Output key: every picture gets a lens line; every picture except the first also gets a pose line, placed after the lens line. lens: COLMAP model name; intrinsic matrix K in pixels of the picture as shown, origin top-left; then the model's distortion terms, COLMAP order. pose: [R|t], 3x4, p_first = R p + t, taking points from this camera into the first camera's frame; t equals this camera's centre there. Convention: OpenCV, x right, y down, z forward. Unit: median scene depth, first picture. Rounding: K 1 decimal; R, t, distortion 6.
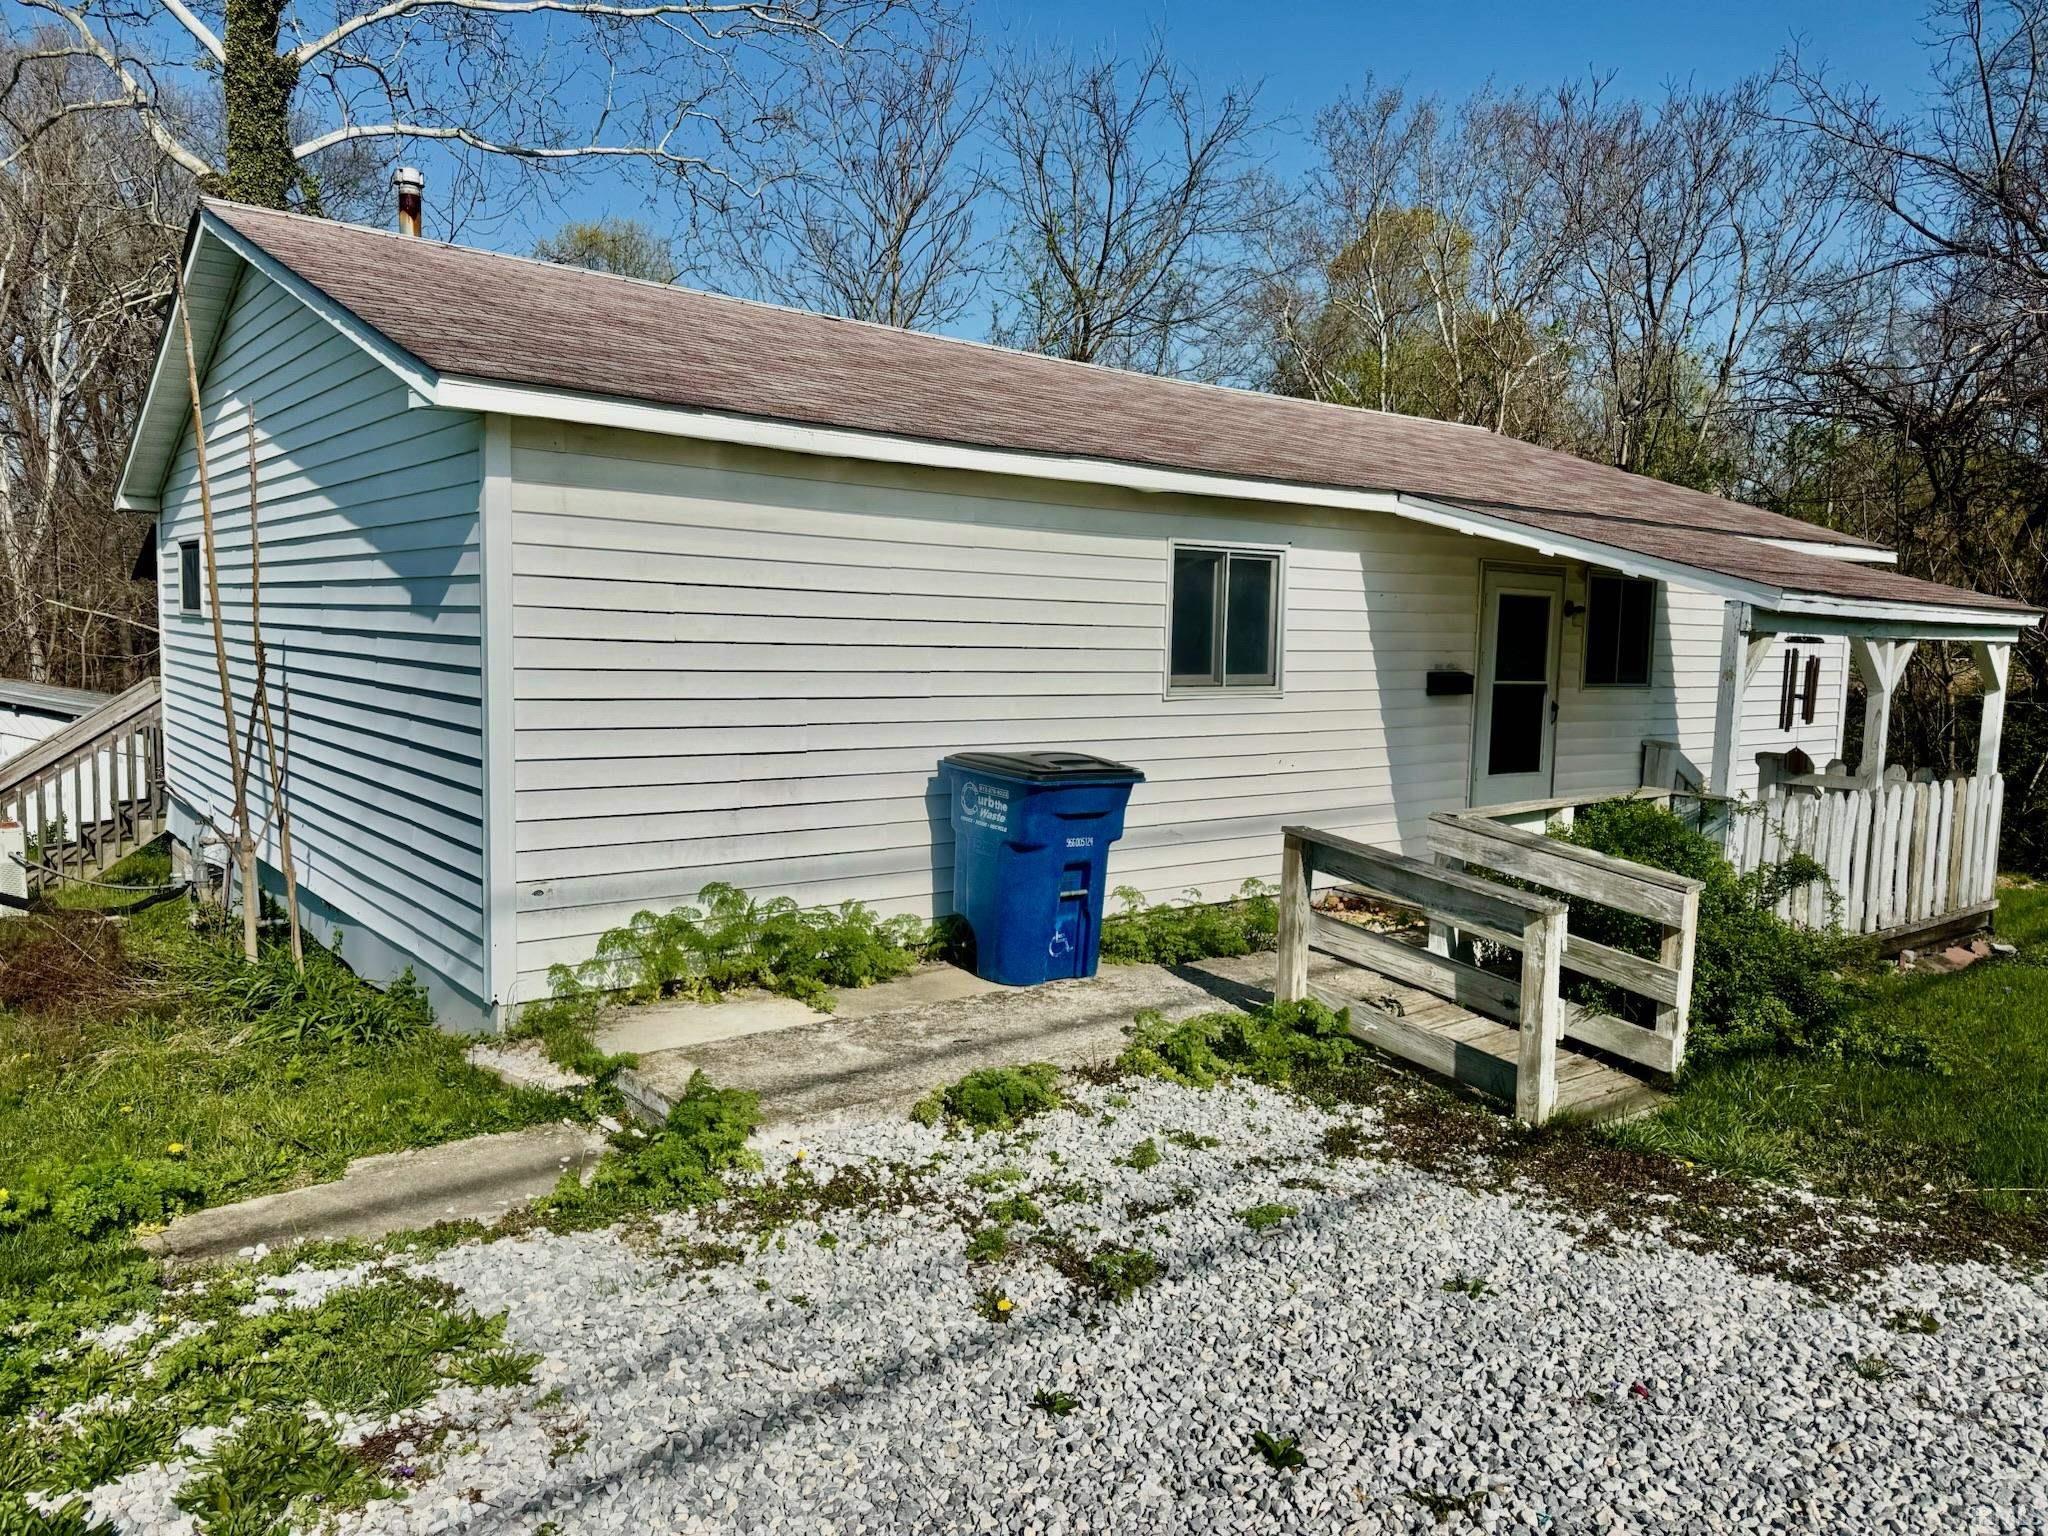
lens RADIAL K [[1441.6, 0, 1019.9], [0, 1441.6, 775.6], [0, 0, 1]] dist [0.043246, -0.045078]
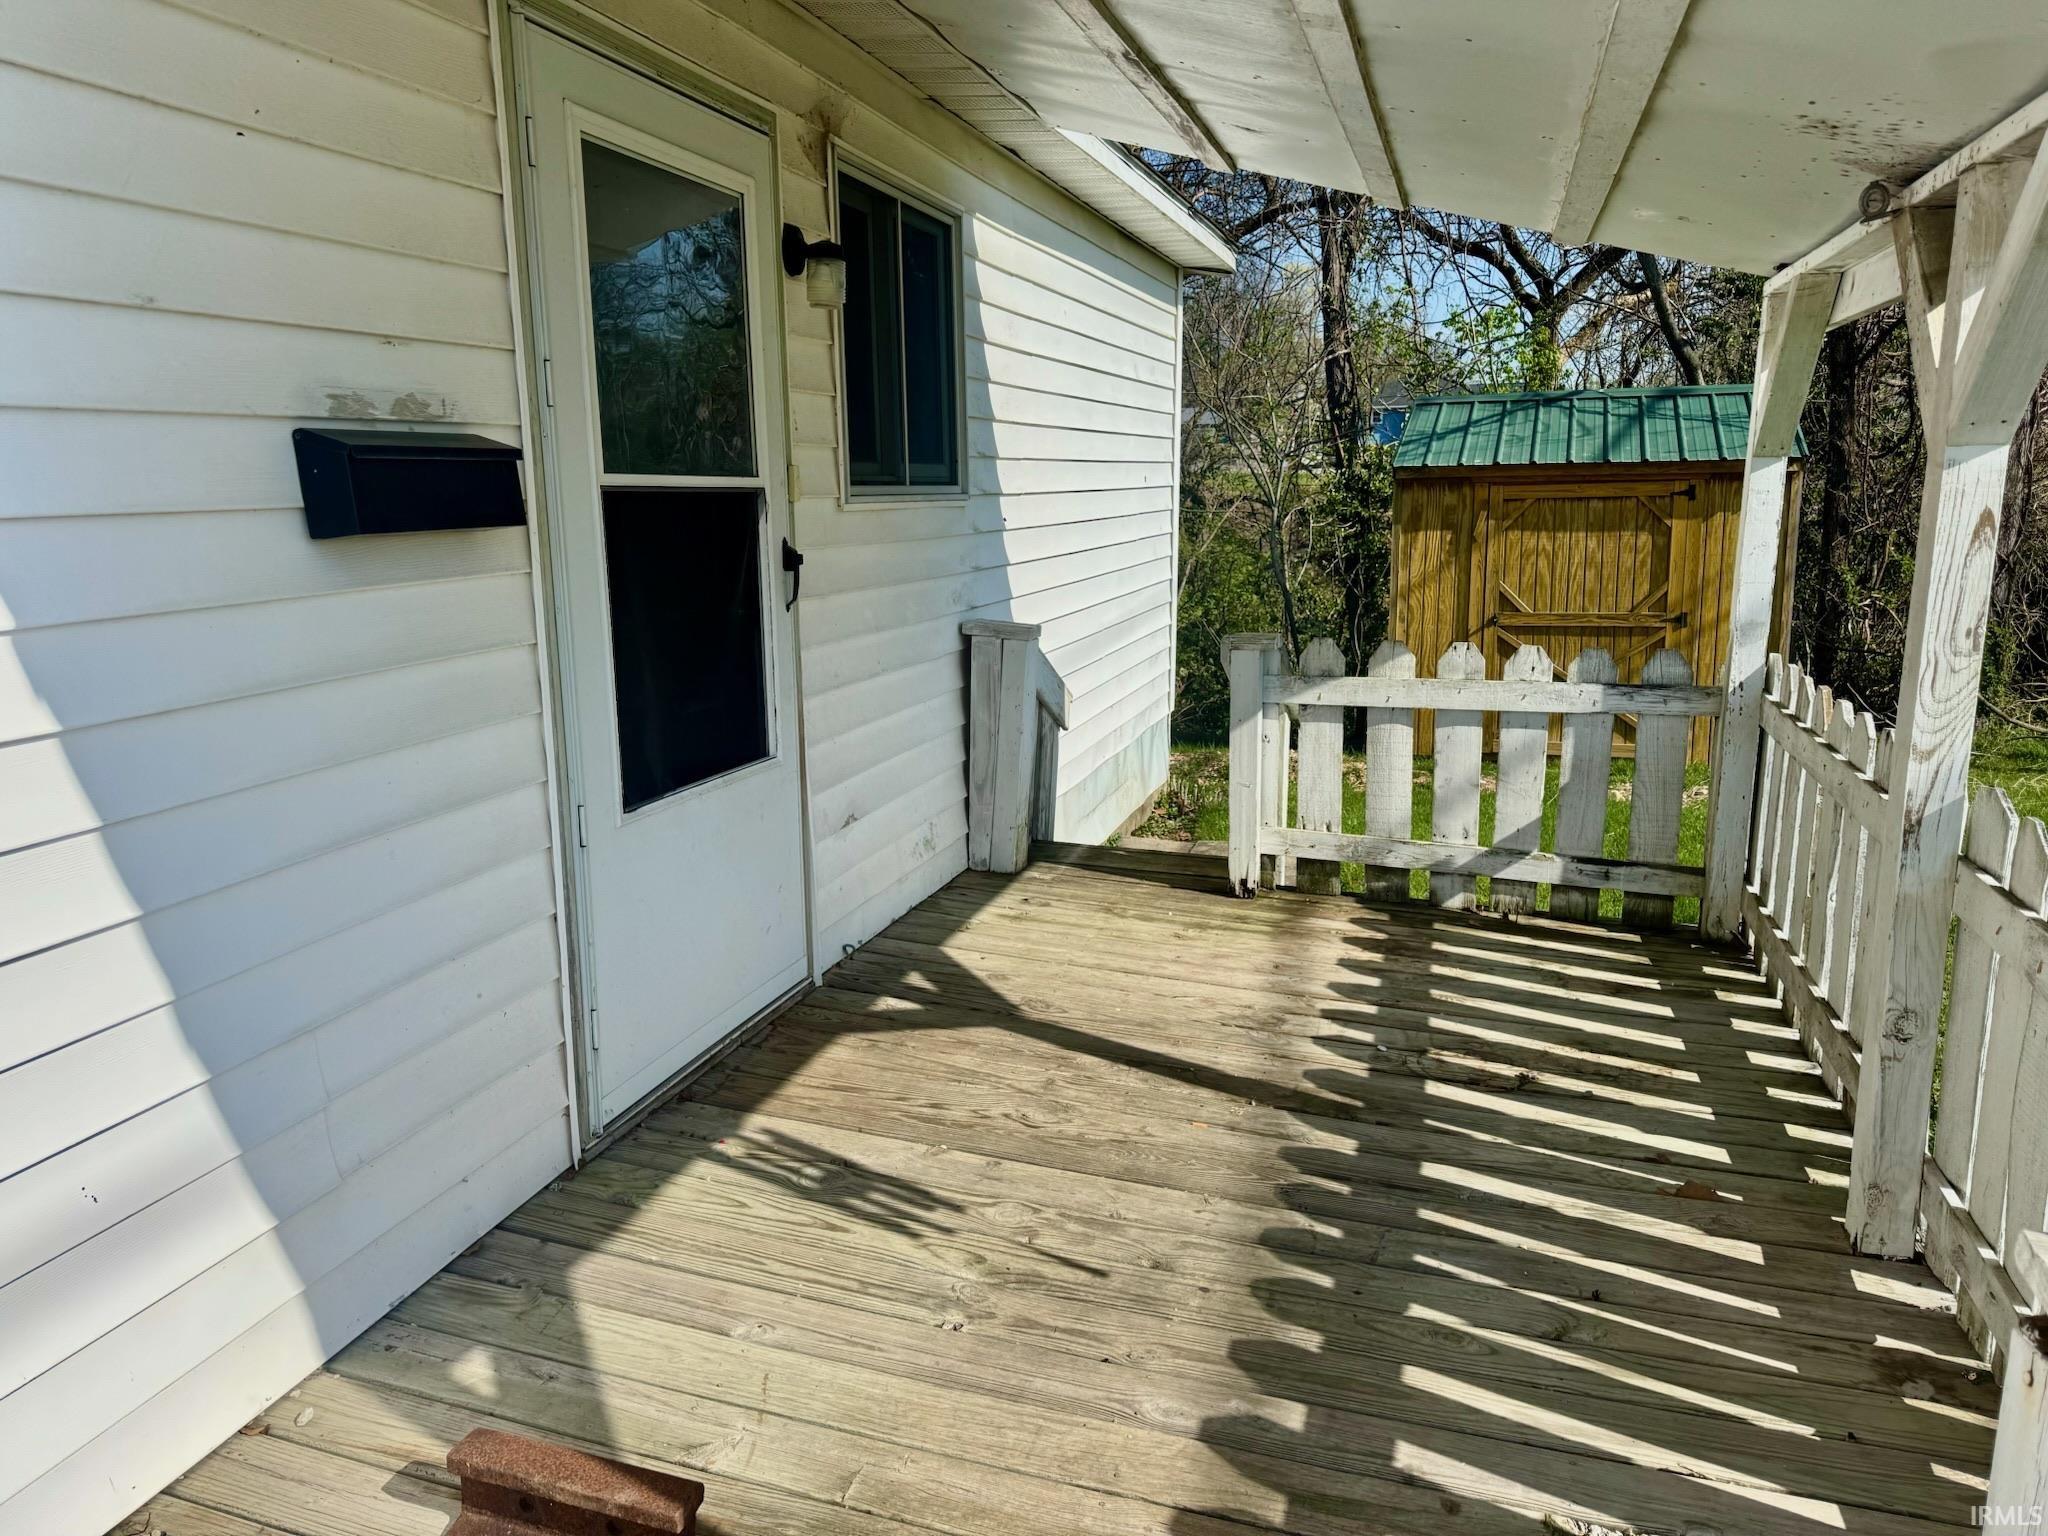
lens RADIAL K [[1441.6, 0, 1024.3], [0, 1441.6, 773.0], [0, 0, 1]] dist [0.043246, -0.045078]
pose [[0.821879, -0.142293, 0.551604, 0.229270], [0.083855, 0.987972, 0.129918, -0.038087], [-0.563457, -0.060523, 0.823926, 0.712166]]
